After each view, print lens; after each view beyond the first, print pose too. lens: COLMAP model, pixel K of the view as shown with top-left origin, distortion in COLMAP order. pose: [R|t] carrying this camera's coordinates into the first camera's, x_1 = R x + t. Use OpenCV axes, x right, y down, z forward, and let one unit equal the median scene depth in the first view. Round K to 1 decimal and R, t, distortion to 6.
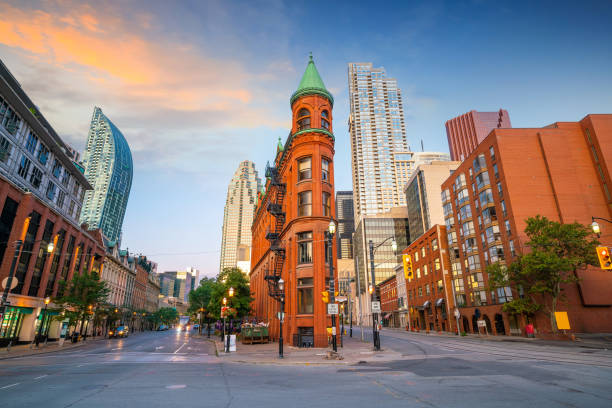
lens RADIAL K [[337.0, 0, 302.5], [0, 337.0, 205.5], [0, 0, 1]] dist [-0.014487, 0.000215]
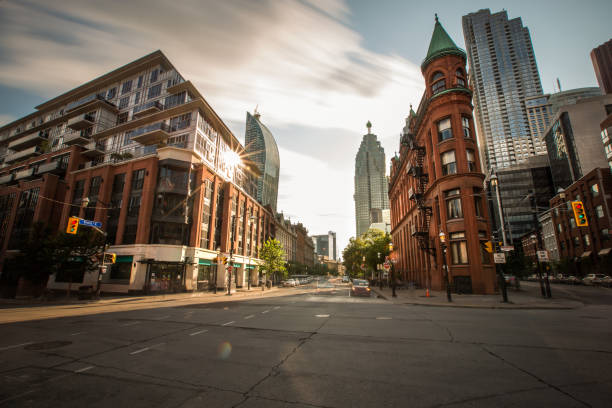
lens RADIAL K [[296.1, 0, 306.0], [0, 296.1, 204.0], [0, 0, 1]] dist [-0.046310, 0.016487]
pose [[0.920903, -0.085196, -0.380368, -0.042285], [0.121442, 0.989963, 0.072288, 0.001501], [0.370391, -0.112763, 0.922006, -0.014030]]
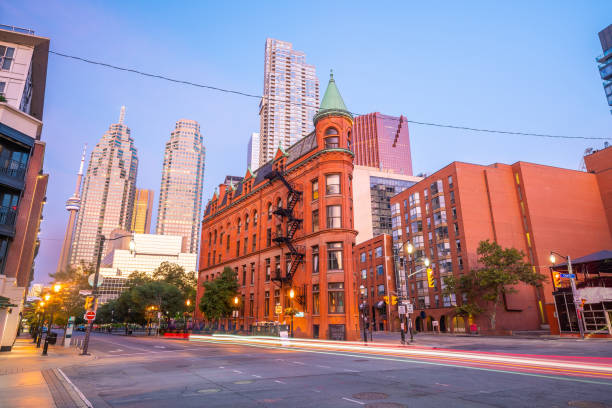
lens RADIAL K [[388.5, 0, 297.0], [0, 388.5, 203.7], [0, 0, 1]] dist [0.001944, 0.000547]
pose [[0.940703, 0.101354, 0.323736, -0.337430], [-0.111907, 0.993619, 0.014098, -0.032363], [-0.320241, -0.049490, 0.946043, -0.115811]]
